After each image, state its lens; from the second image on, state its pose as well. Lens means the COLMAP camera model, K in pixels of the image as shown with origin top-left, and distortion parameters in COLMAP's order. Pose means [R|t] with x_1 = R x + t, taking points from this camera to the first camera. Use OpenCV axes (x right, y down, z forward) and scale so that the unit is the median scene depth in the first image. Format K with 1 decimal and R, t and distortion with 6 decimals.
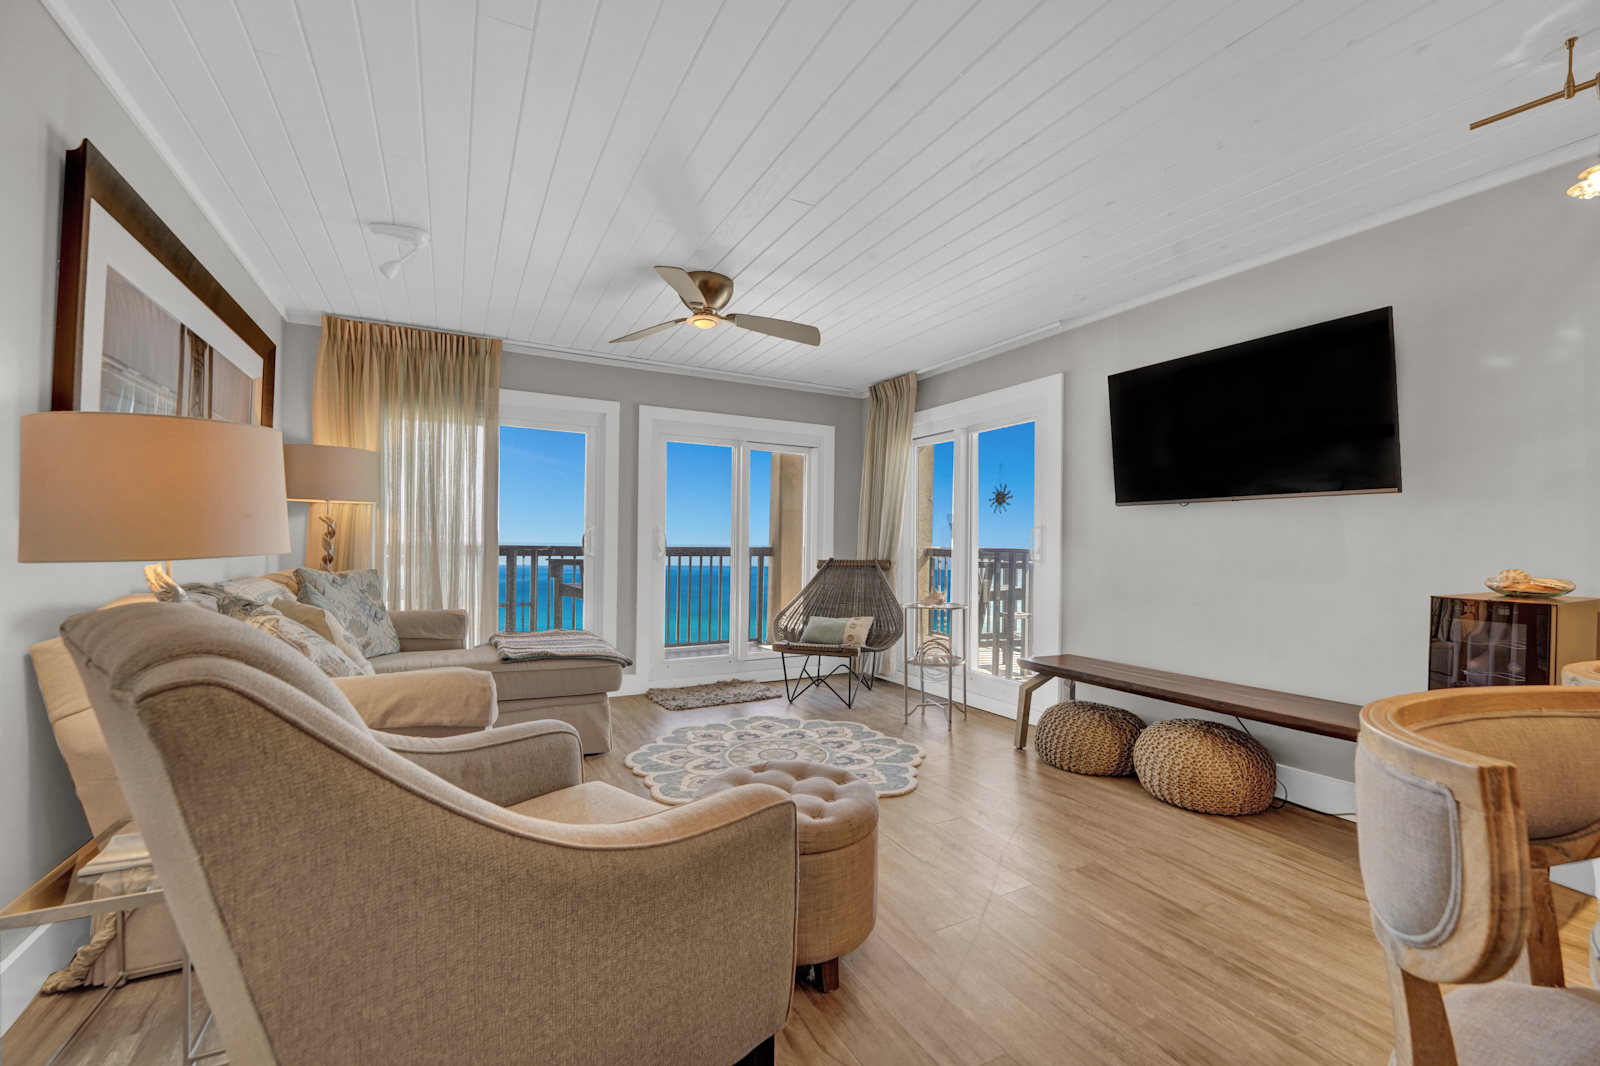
lens RADIAL K [[647.1, 0, 793.1], [0, 647.1, 545.9], [0, 0, 1]] dist [-0.026661, 0.000062]
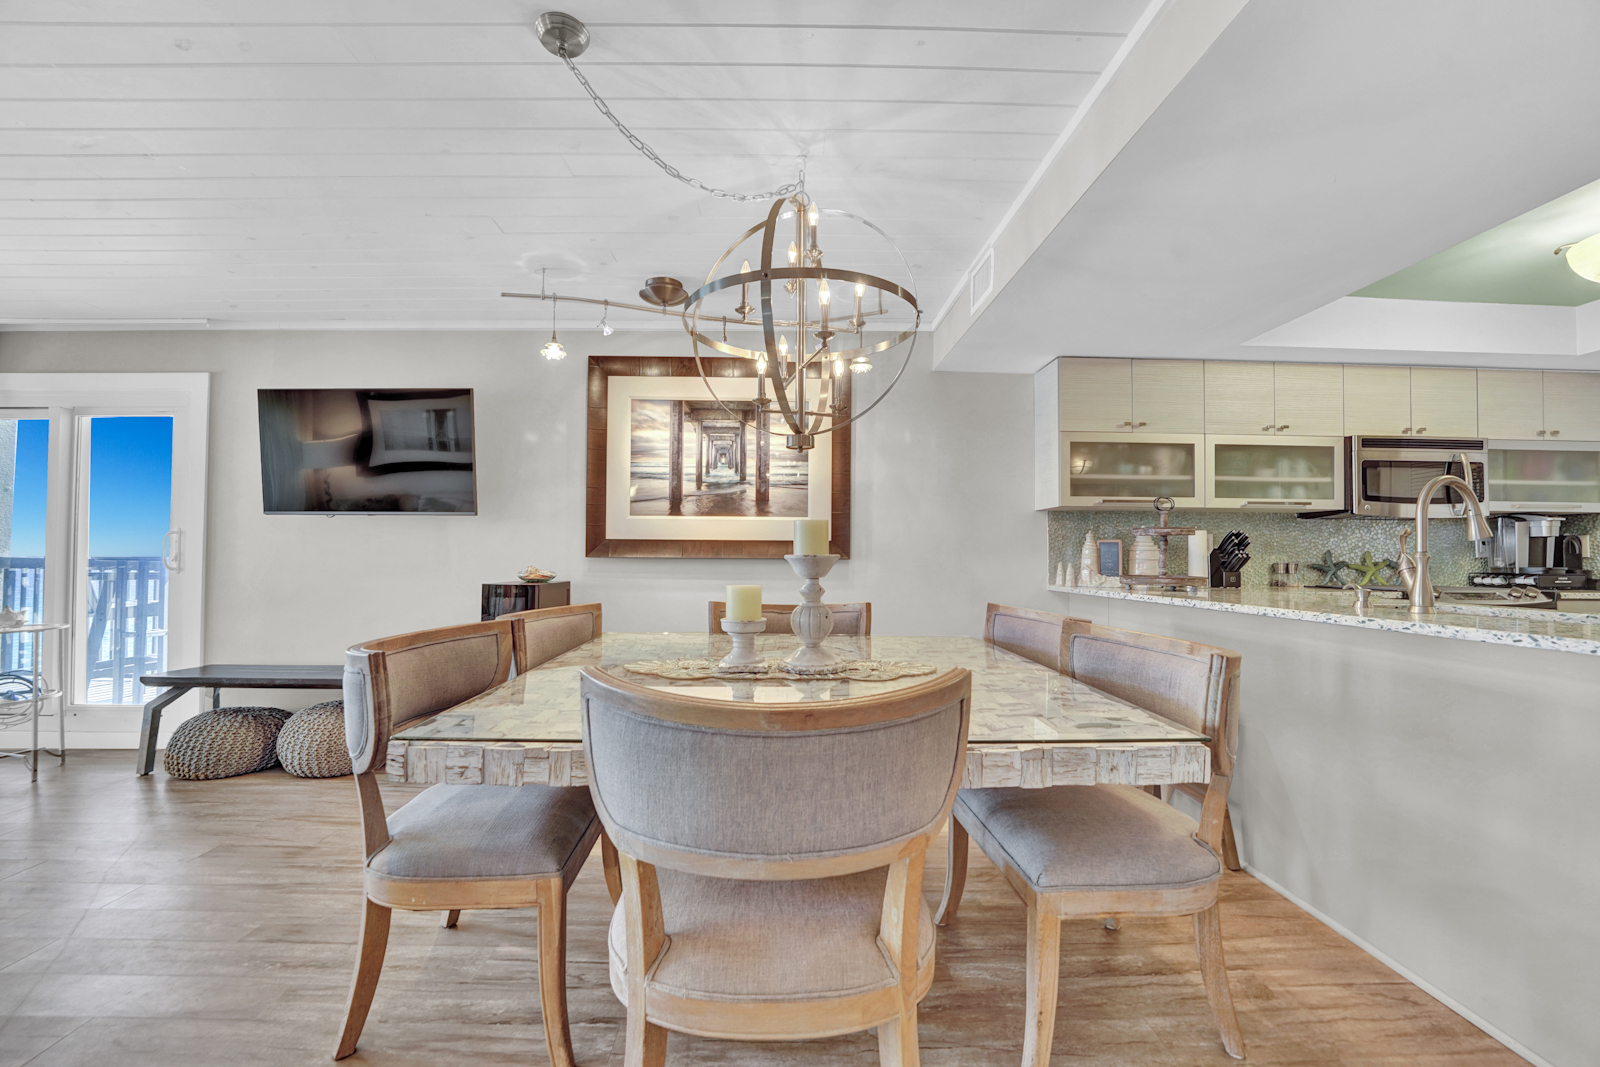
lens RADIAL K [[651.9, 0, 791.1], [0, 651.9, 539.9], [0, 0, 1]] dist [-0.035062, 0.005631]
pose [[0.450571, 0.012555, 0.892653, -0.041691], [0.005437, 0.999844, -0.016807, 0.001797], [-0.892724, 0.012426, 0.450432, -0.258439]]
